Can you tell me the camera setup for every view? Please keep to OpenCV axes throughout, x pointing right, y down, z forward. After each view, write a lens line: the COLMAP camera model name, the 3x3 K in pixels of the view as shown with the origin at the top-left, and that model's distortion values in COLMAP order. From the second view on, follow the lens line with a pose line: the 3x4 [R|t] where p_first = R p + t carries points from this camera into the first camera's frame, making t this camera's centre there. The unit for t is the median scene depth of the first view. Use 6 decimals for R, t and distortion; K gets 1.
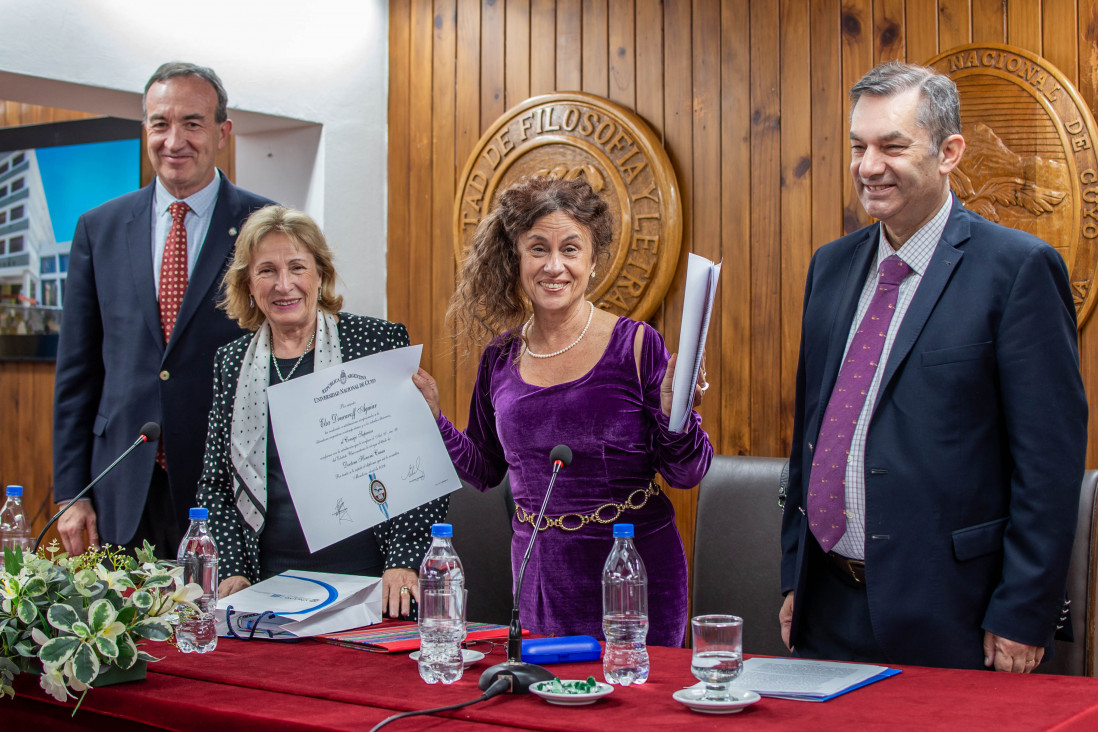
lens RADIAL K [[1758.8, 0, 543.7], [0, 1758.8, 366.4], [0, 0, 1]] dist [-0.133026, 0.000000]
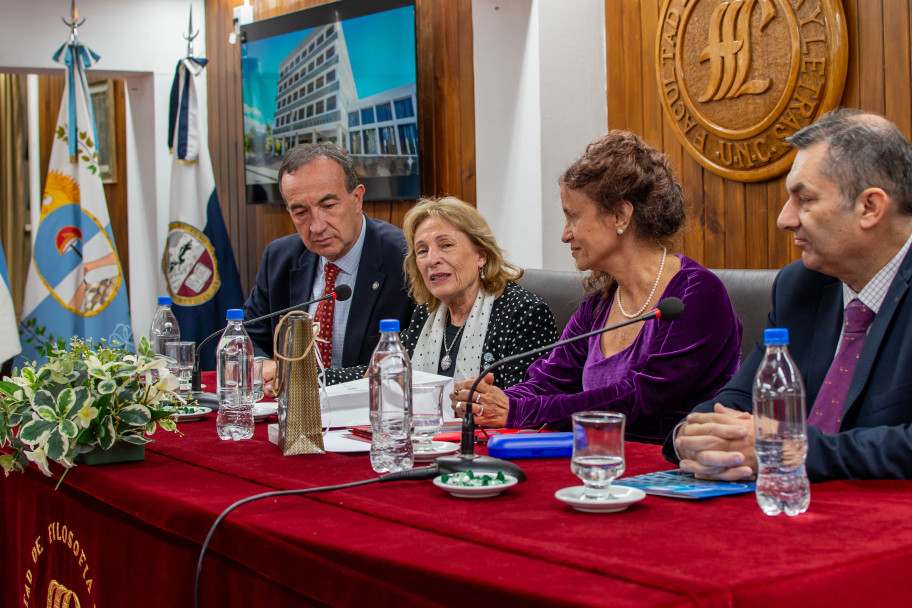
lens RADIAL K [[1464.7, 0, 454.1], [0, 1464.7, 303.2], [0, 0, 1]] dist [-0.159068, 0.000000]
pose [[0.935572, -0.005410, -0.353095, 0.165045], [0.025665, 0.998280, 0.052706, 0.020670], [0.352203, -0.058373, 0.934102, 0.120713]]
